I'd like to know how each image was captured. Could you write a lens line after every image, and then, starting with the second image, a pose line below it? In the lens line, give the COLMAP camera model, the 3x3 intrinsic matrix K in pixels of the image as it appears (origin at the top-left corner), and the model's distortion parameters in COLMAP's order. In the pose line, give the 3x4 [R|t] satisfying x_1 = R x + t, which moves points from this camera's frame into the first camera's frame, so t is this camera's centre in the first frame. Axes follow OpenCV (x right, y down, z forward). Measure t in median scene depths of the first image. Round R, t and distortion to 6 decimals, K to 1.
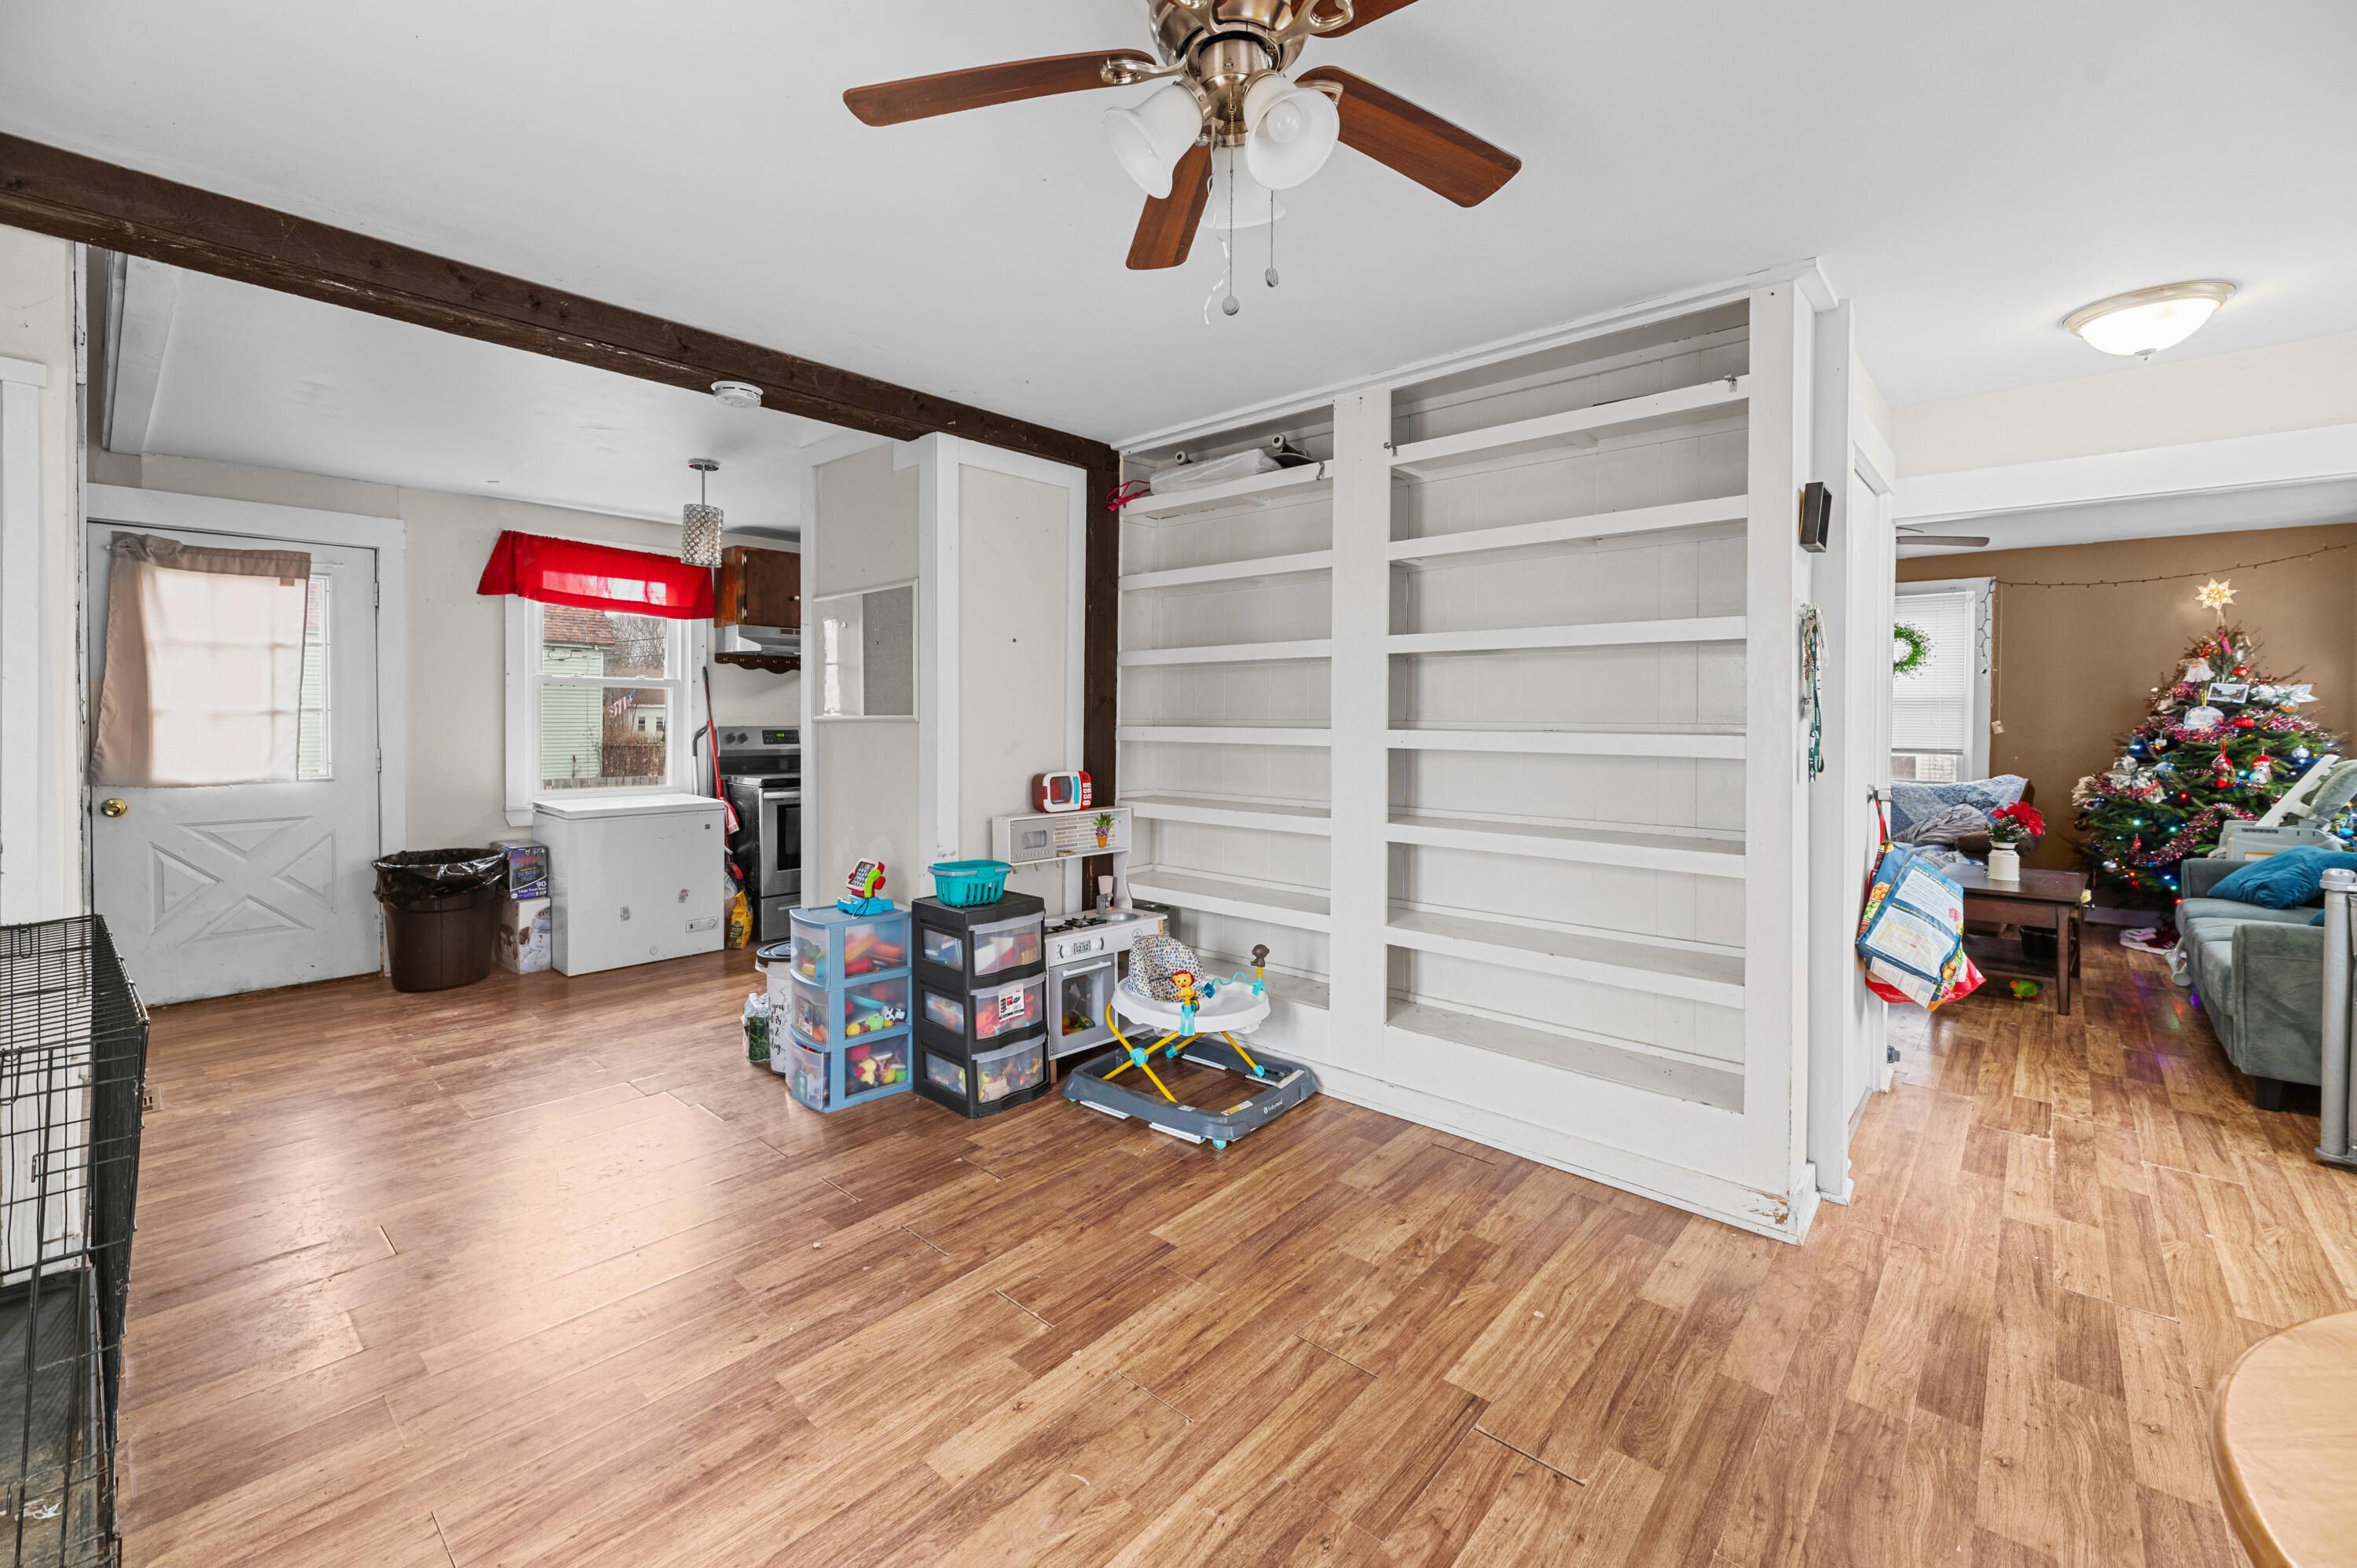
lens RADIAL K [[958.7, 0, 1182.0], [0, 958.7, 760.8], [0, 0, 1]] dist [-0.000917, -0.000095]
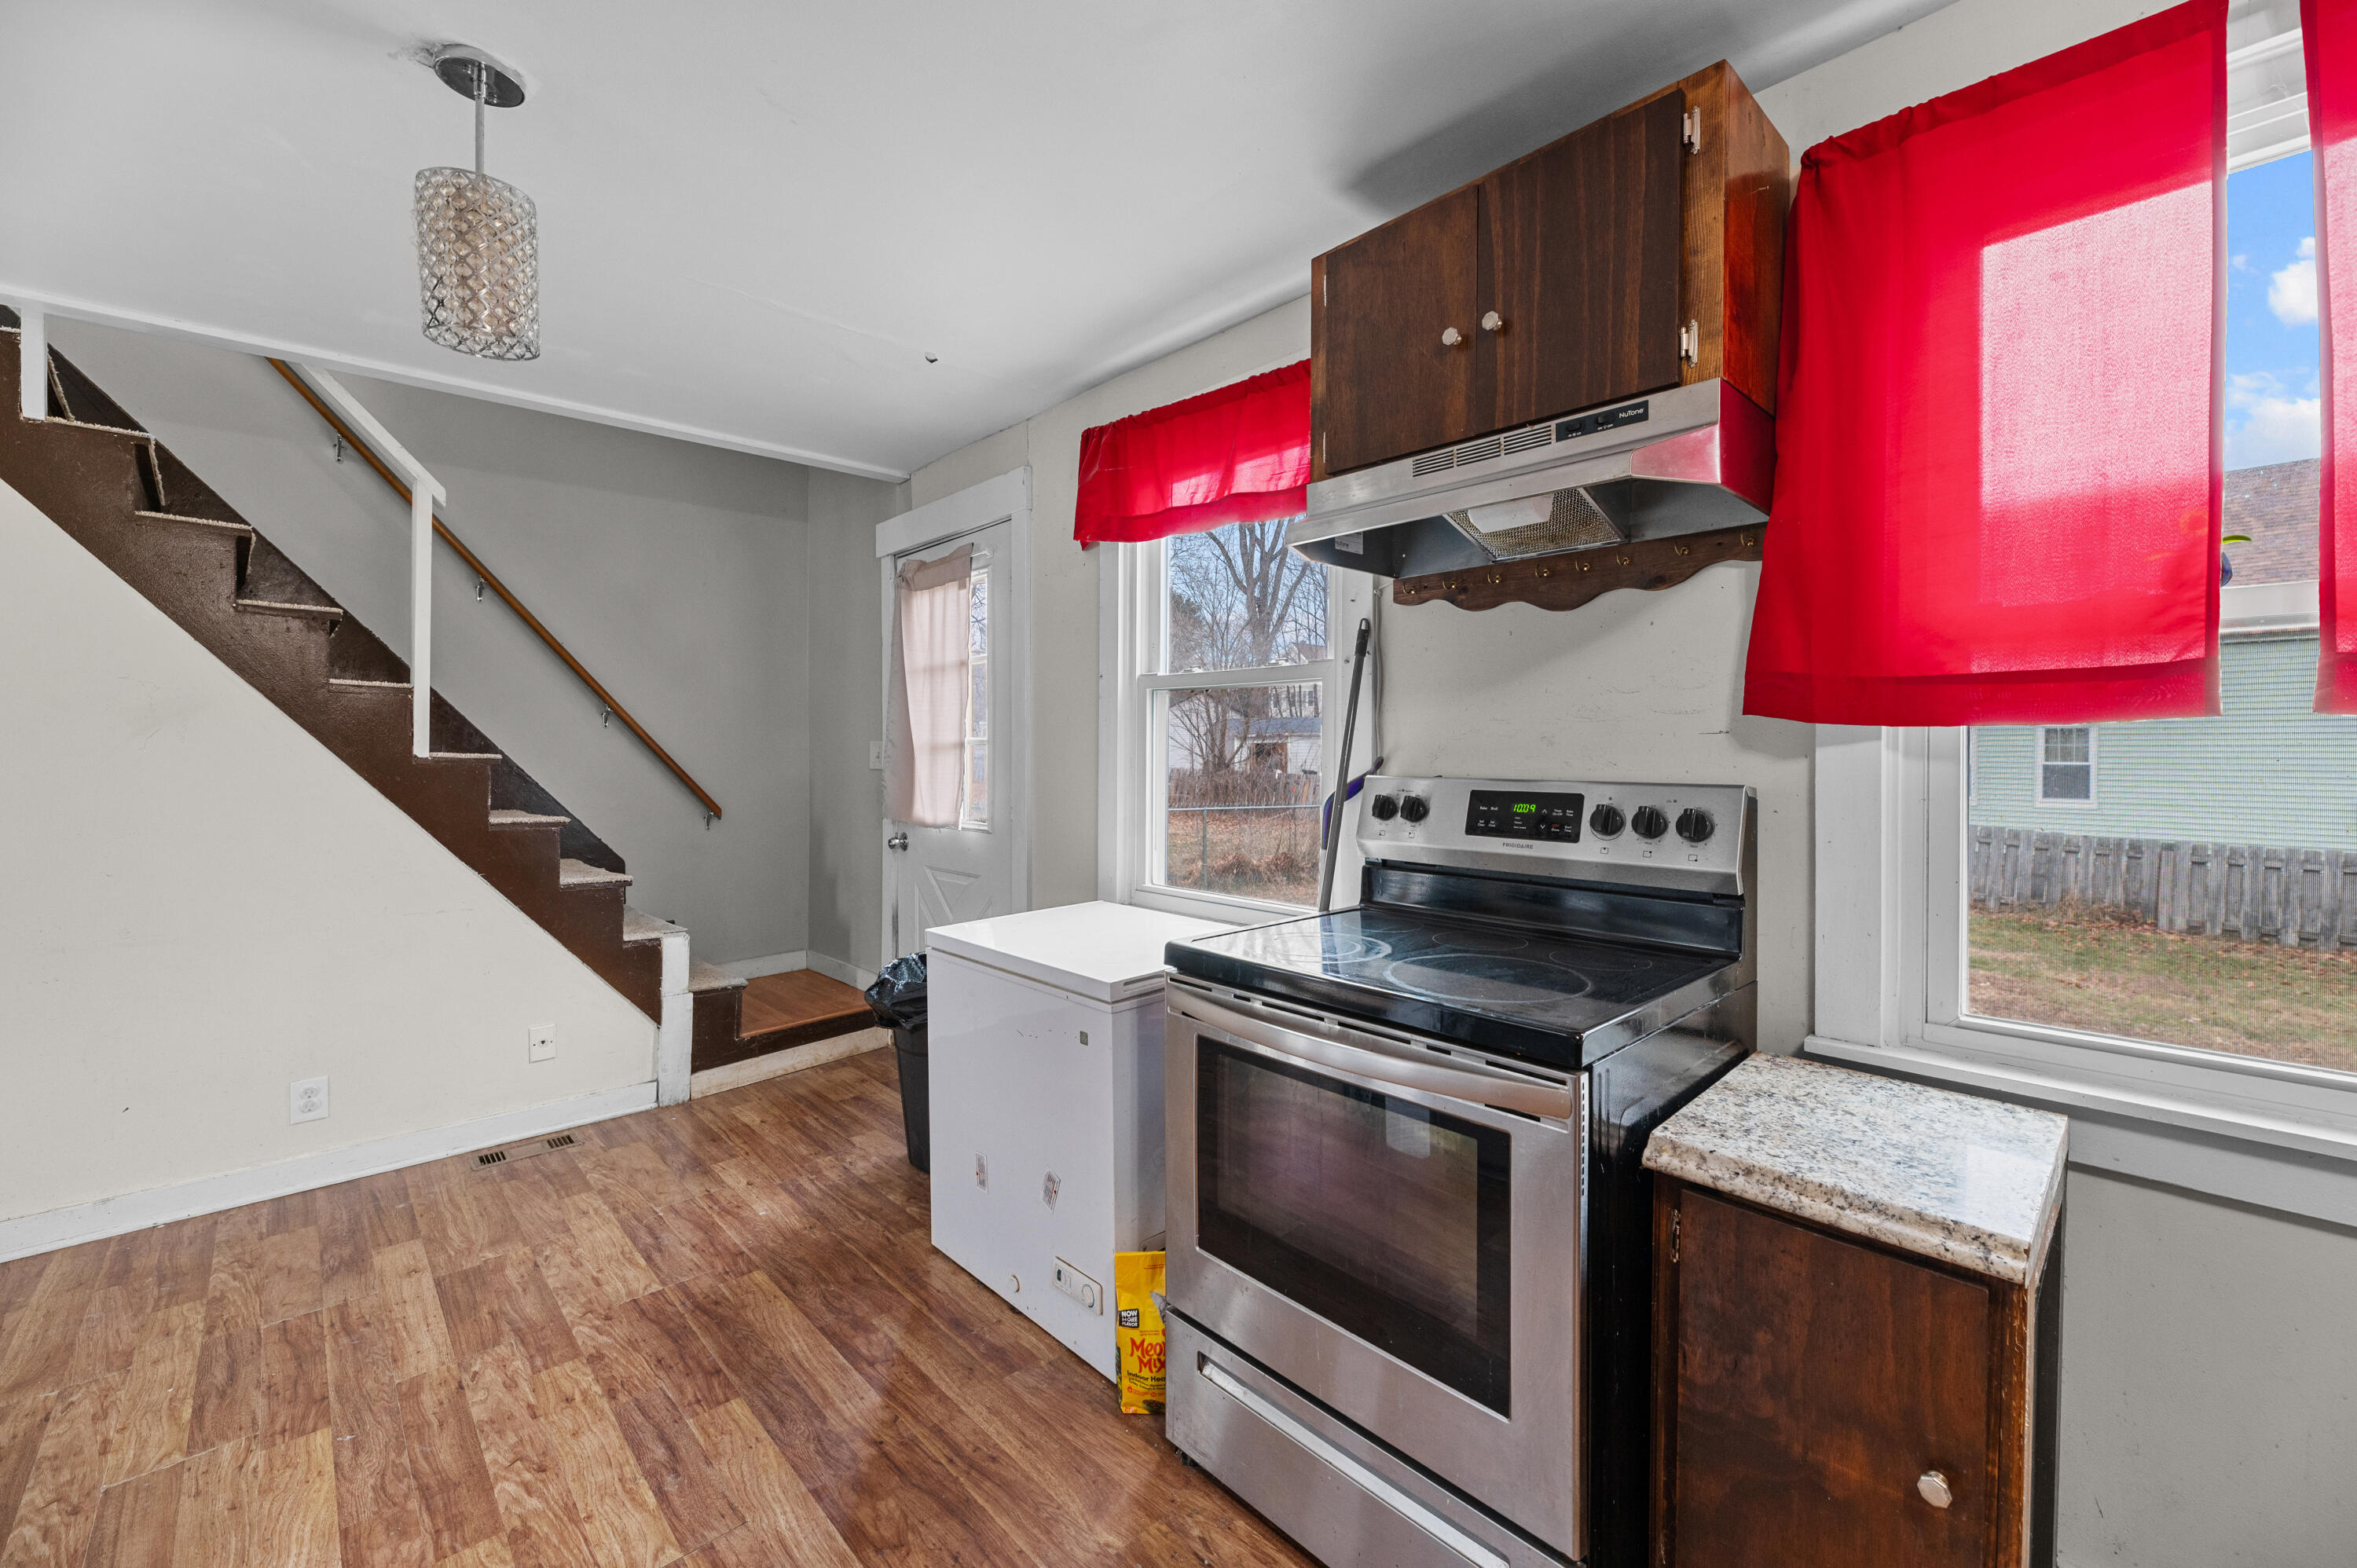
lens RADIAL K [[958.7, 0, 1182.0], [0, 958.7, 760.8], [0, 0, 1]] dist [-0.000917, -0.000095]
pose [[-0.084833, 0.009966, -0.996345, -0.122797], [-0.045559, 0.998865, 0.013871, -0.048942], [0.995353, 0.046569, -0.084283, 1.084543]]
